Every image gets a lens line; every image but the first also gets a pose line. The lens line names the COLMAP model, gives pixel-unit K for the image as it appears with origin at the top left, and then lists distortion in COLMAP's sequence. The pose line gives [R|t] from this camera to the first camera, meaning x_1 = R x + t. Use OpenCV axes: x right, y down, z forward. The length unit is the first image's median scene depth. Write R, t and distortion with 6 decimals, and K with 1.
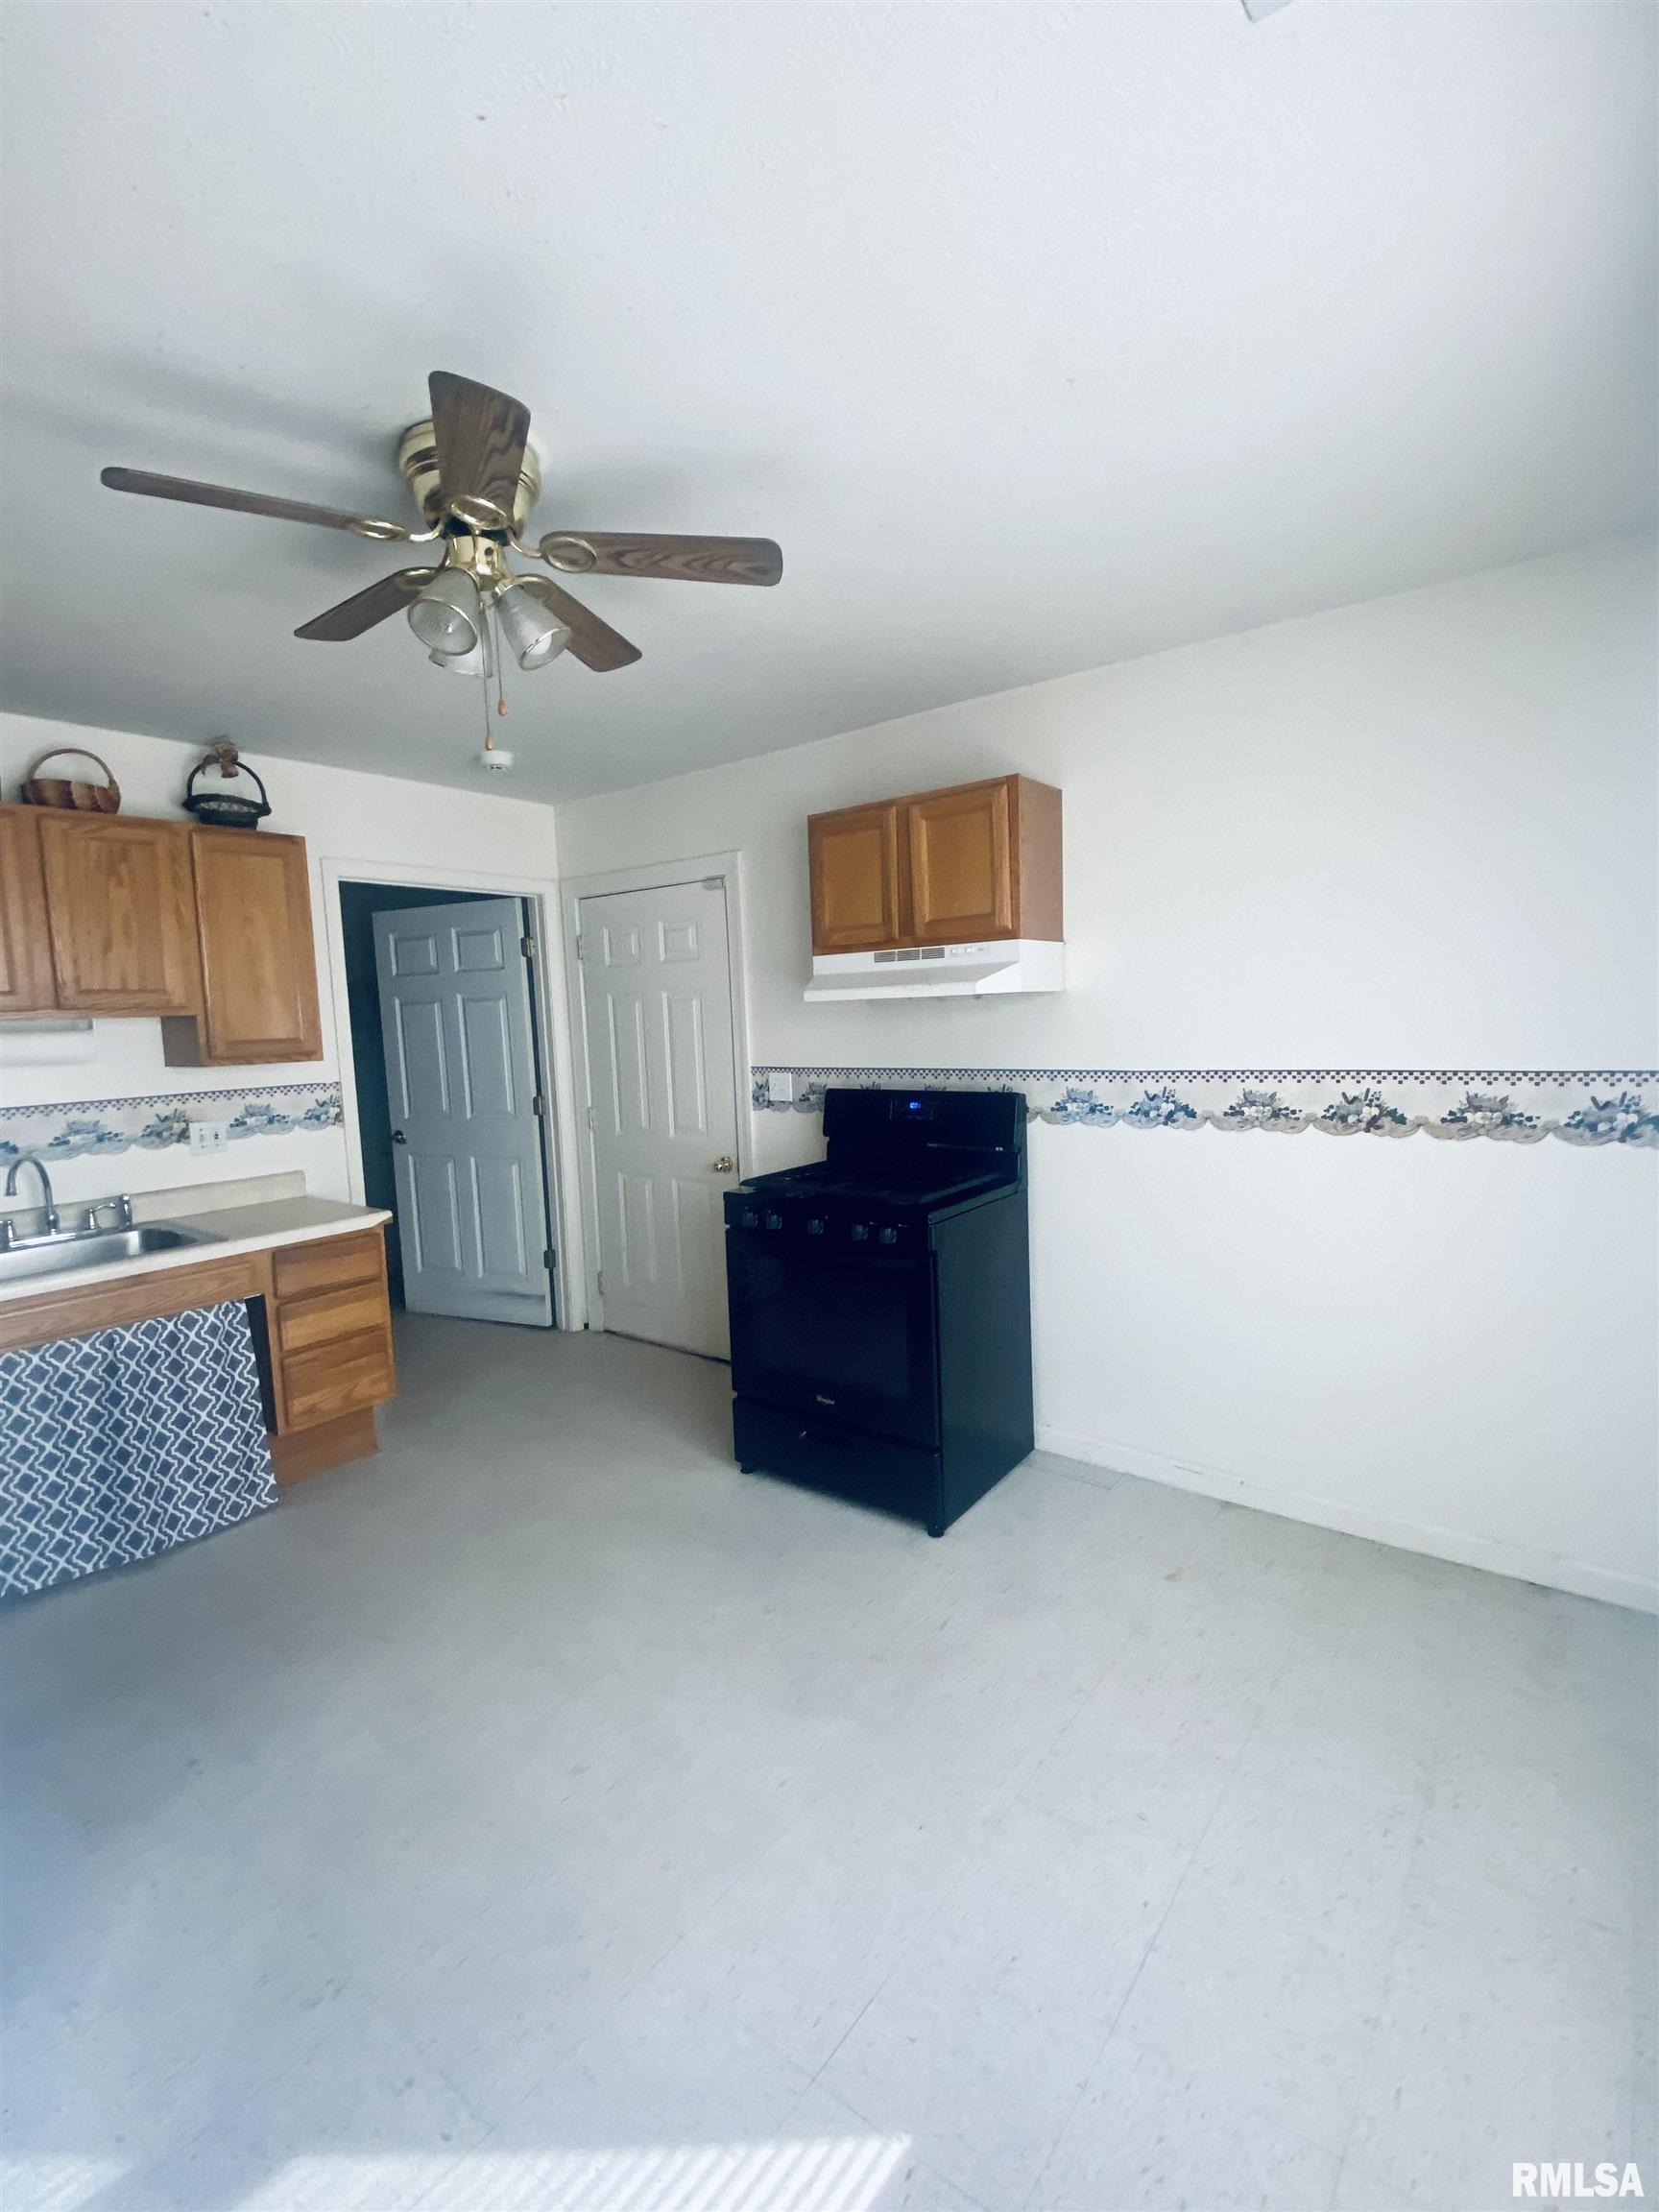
lens RADIAL K [[1009.2, 0, 819.7], [0, 1009.2, 1106.4], [0, 0, 1]] dist [0.054784, -0.000219]
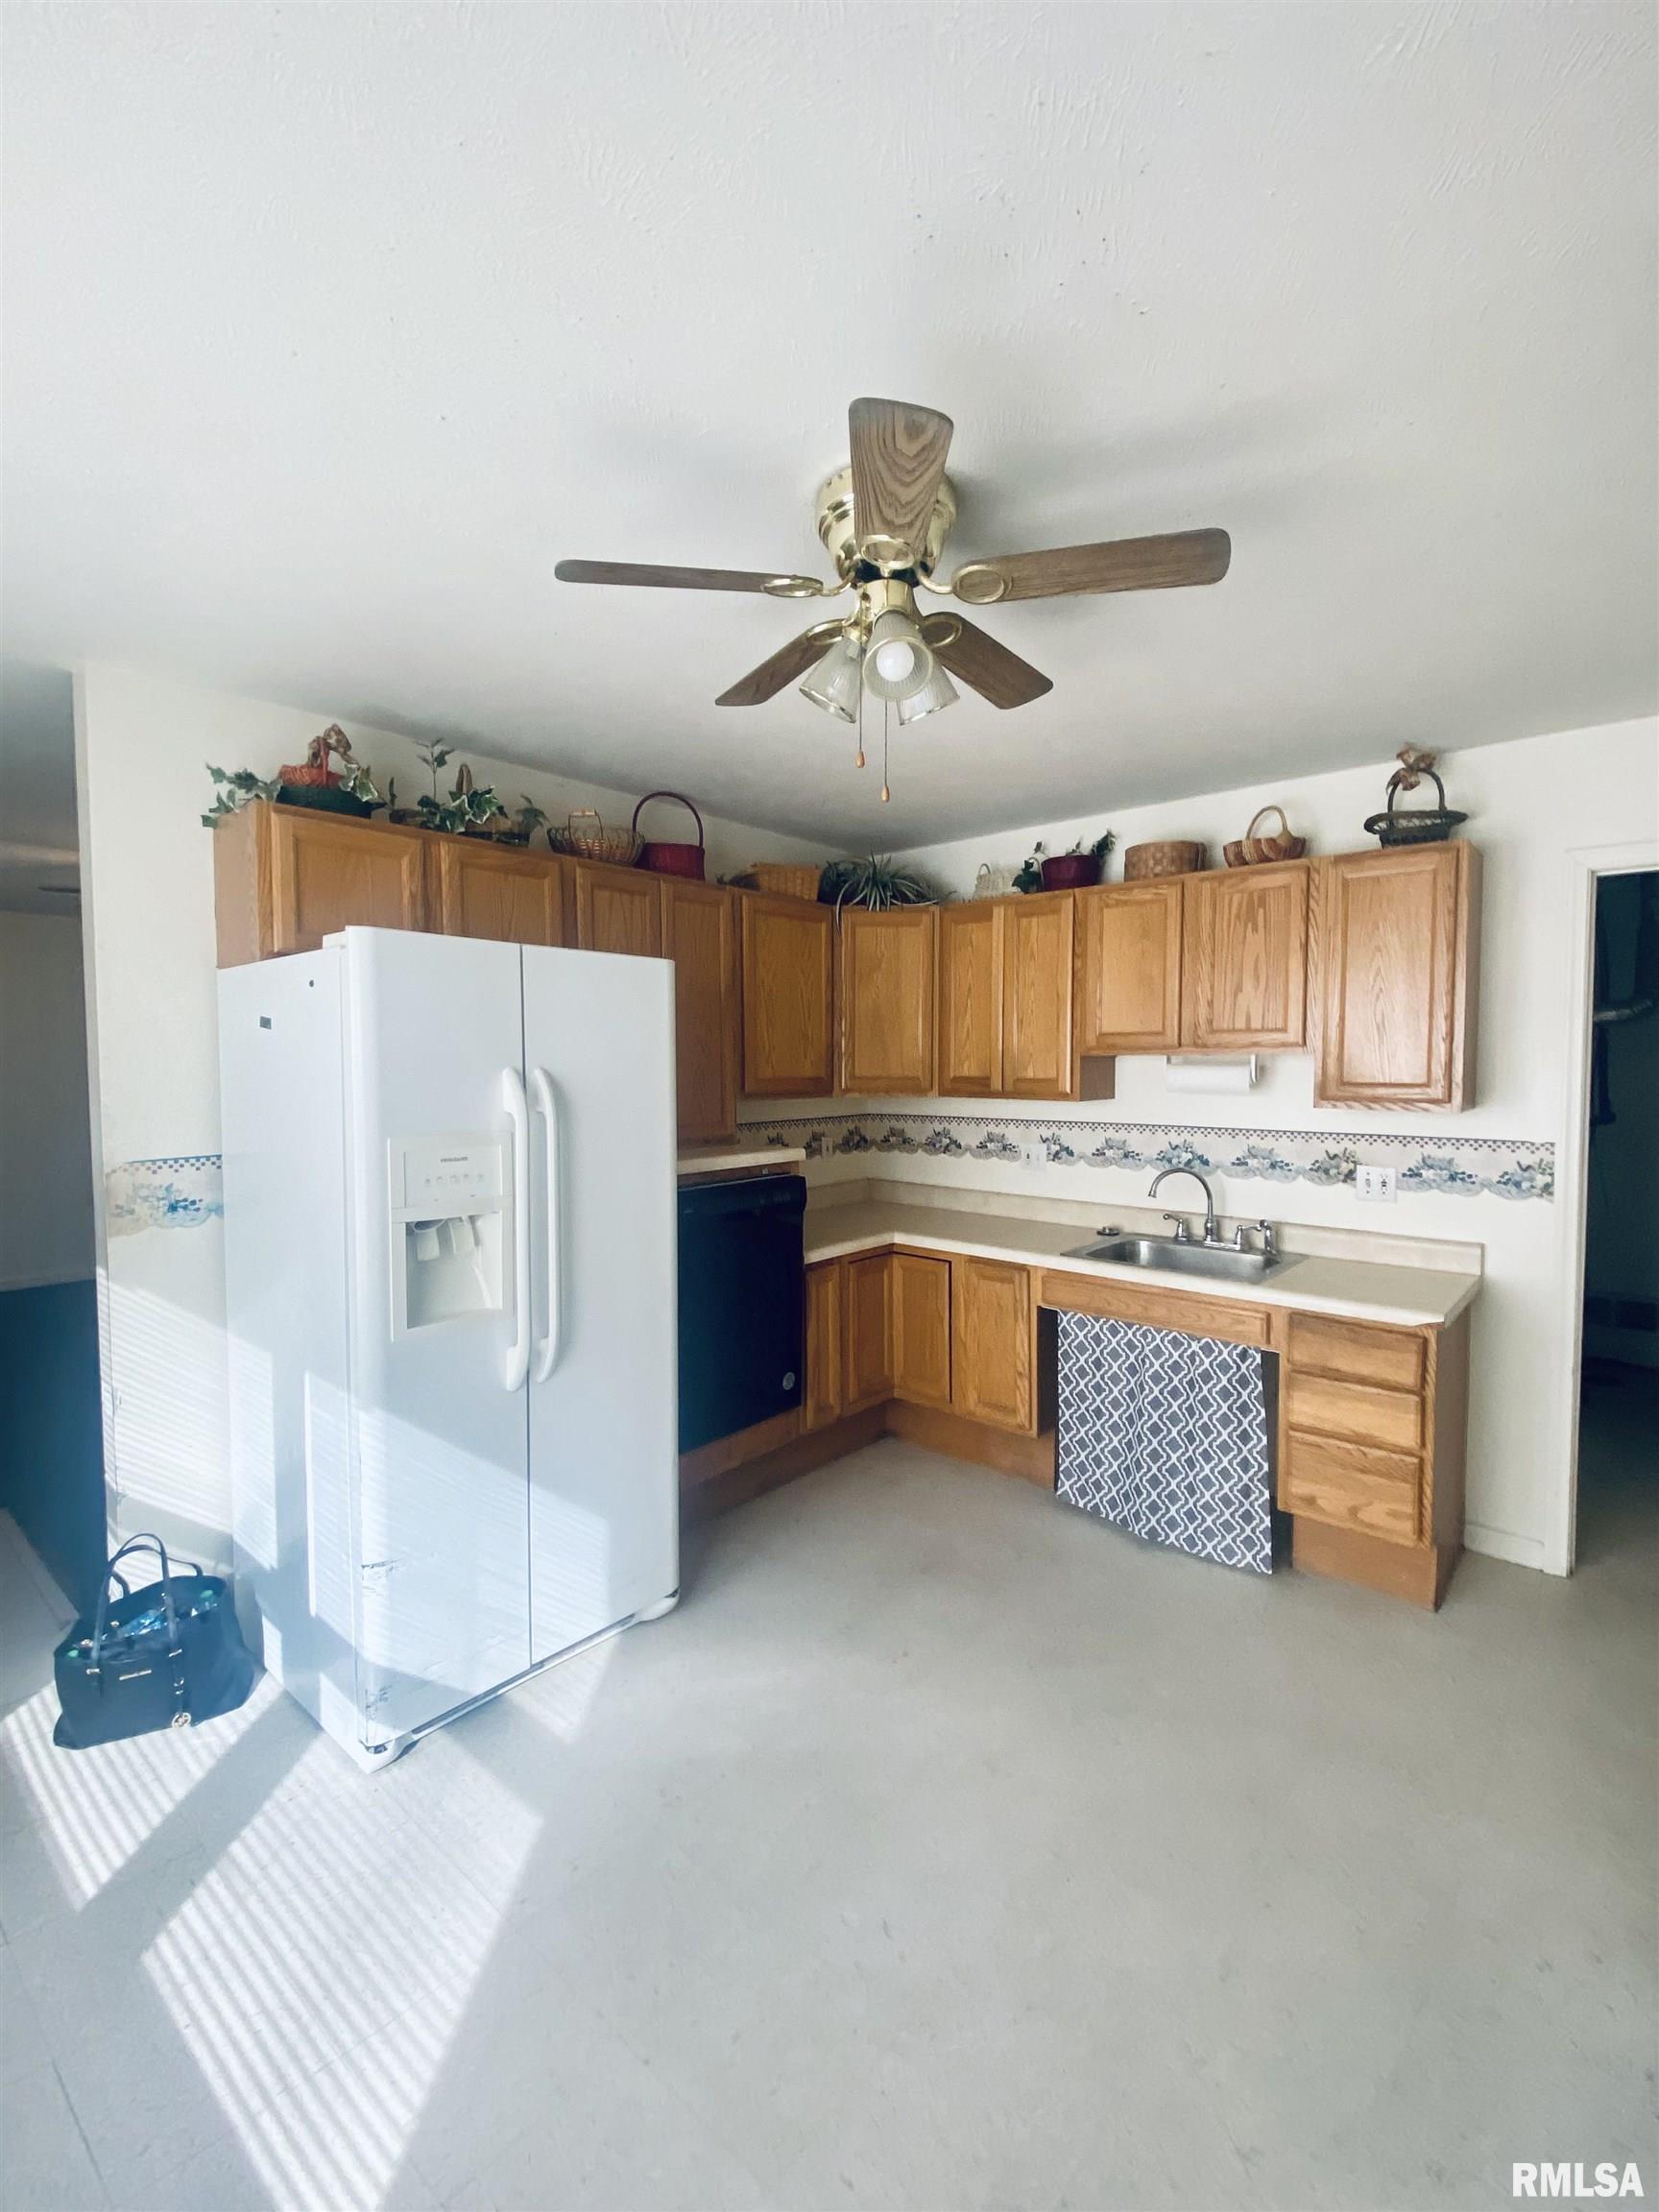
lens RADIAL K [[1009.2, 0, 819.7], [0, 1009.2, 1106.4], [0, 0, 1]] dist [0.054784, -0.000219]
pose [[-0.034607, 0.086063, -0.995688, 0.374245], [-0.096082, 0.991384, 0.089030, -0.080243], [0.994772, 0.098749, -0.026039, 0.567509]]
